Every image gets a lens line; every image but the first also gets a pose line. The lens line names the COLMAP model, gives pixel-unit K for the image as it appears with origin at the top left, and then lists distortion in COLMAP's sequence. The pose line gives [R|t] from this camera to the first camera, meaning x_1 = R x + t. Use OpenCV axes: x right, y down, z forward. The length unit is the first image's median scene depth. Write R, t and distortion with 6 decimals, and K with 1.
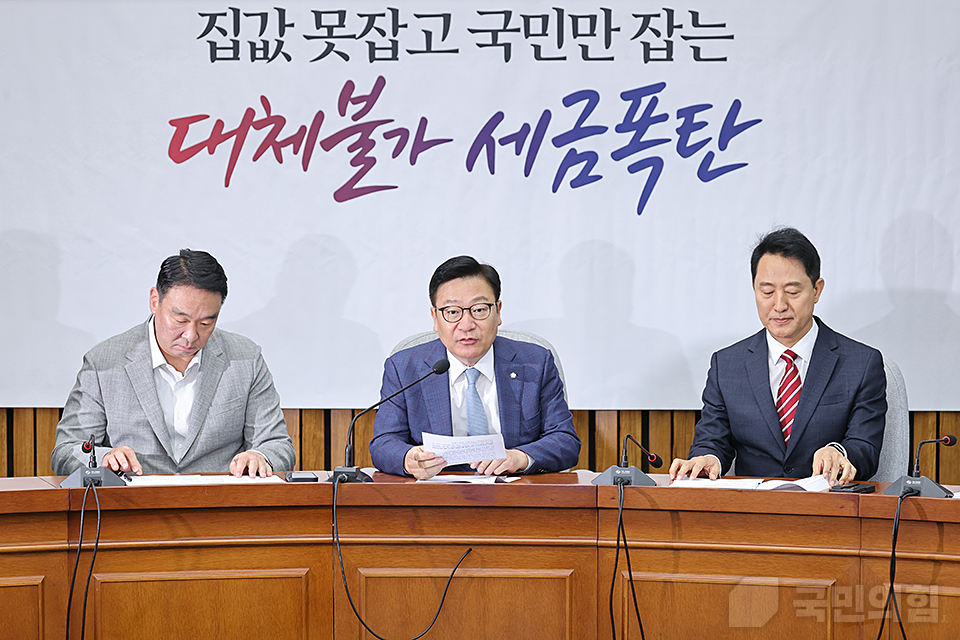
lens RADIAL K [[3614.9, 0, 473.6], [0, 3614.9, 312.7], [0, 0, 1]] dist [0.109356, 0.000000]
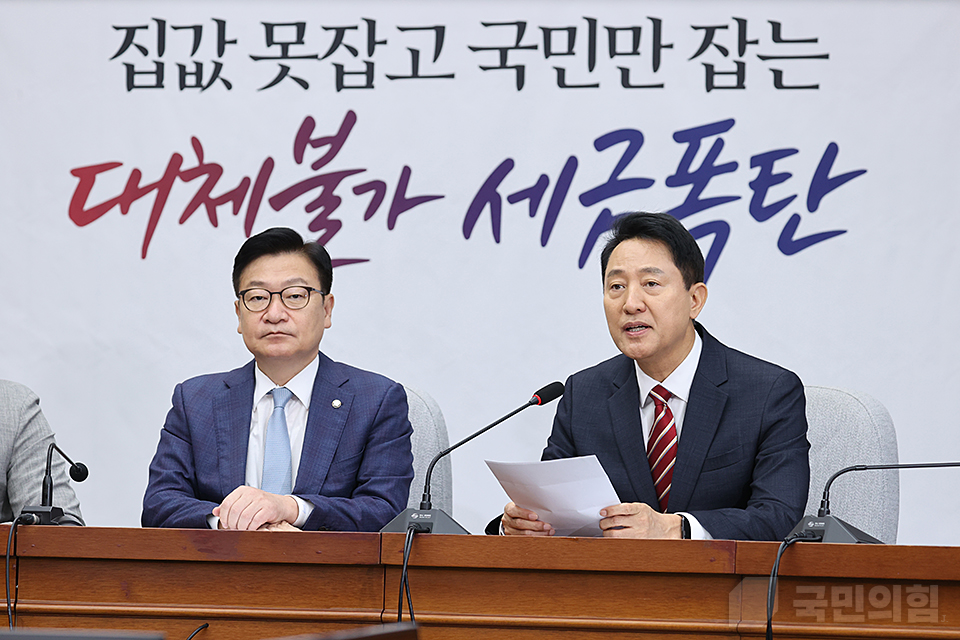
lens RADIAL K [[4449.6, 0, 446.3], [0, 4449.6, 358.8], [0, 0, 1]] dist [0.126013, 0.000000]
pose [[0.987547, 0.010575, -0.156966, 0.136705], [-0.026555, 0.994627, -0.100061, 0.075409], [0.155064, 0.102983, 0.982522, 0.116366]]
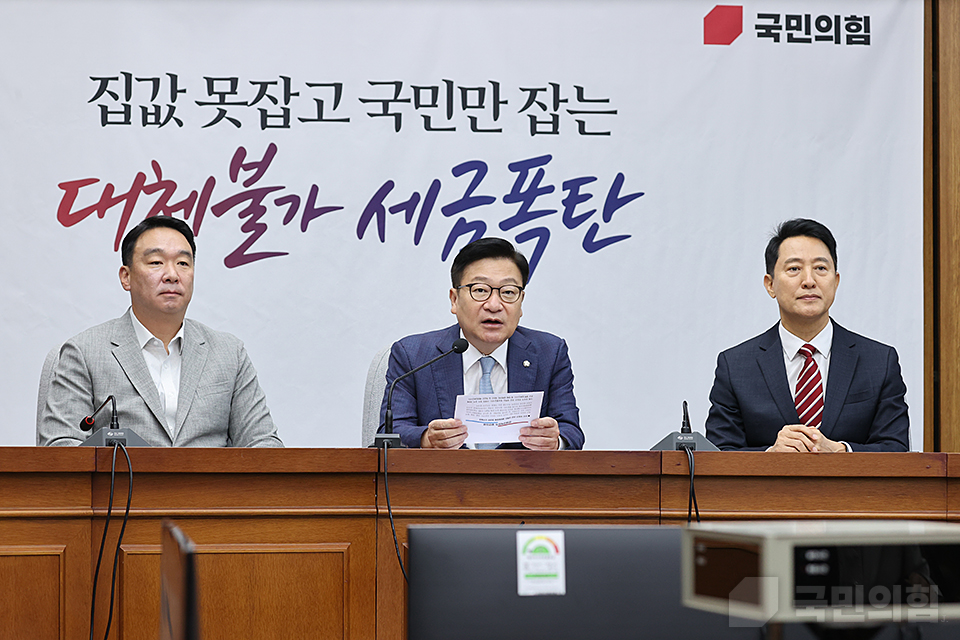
lens RADIAL K [[2909.1, 0, 480.2], [0, 2909.1, 316.5], [0, 0, 1]] dist [0.004229, 0.000000]
pose [[0.985733, 0.011696, 0.167909, -0.103860], [0.007168, 0.993761, -0.111302, 0.072640], [-0.168163, 0.110918, 0.979499, 0.205214]]
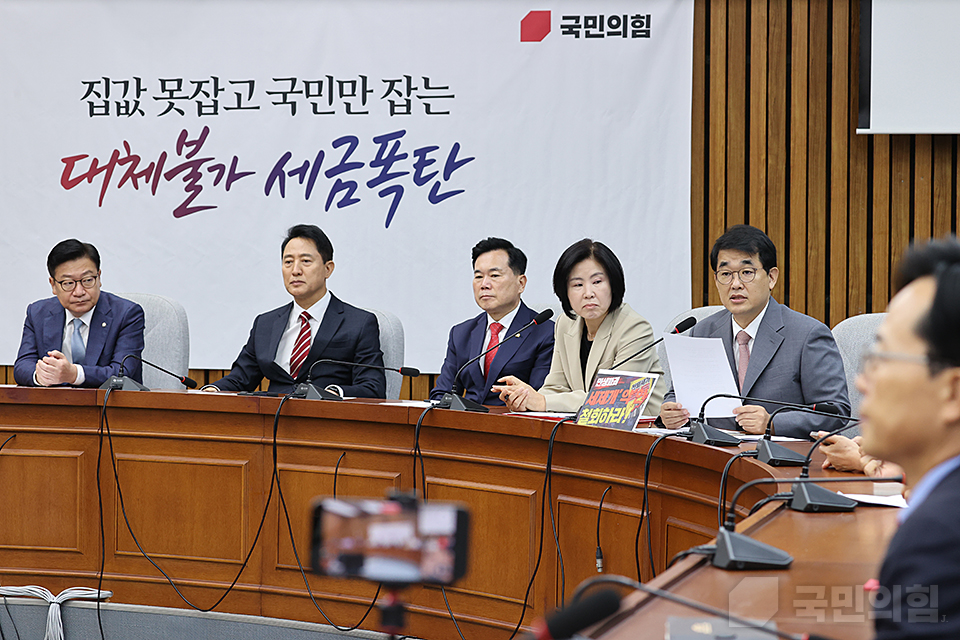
lens RADIAL K [[2760.1, 0, 484.7], [0, 2760.1, 322.1], [0, 0, 1]] dist [0.006304, 0.000000]
pose [[0.975374, 0.012617, -0.220197, 0.309580], [-0.019536, 0.999381, -0.029272, 0.037561], [0.219692, 0.032853, 0.975016, 0.003540]]
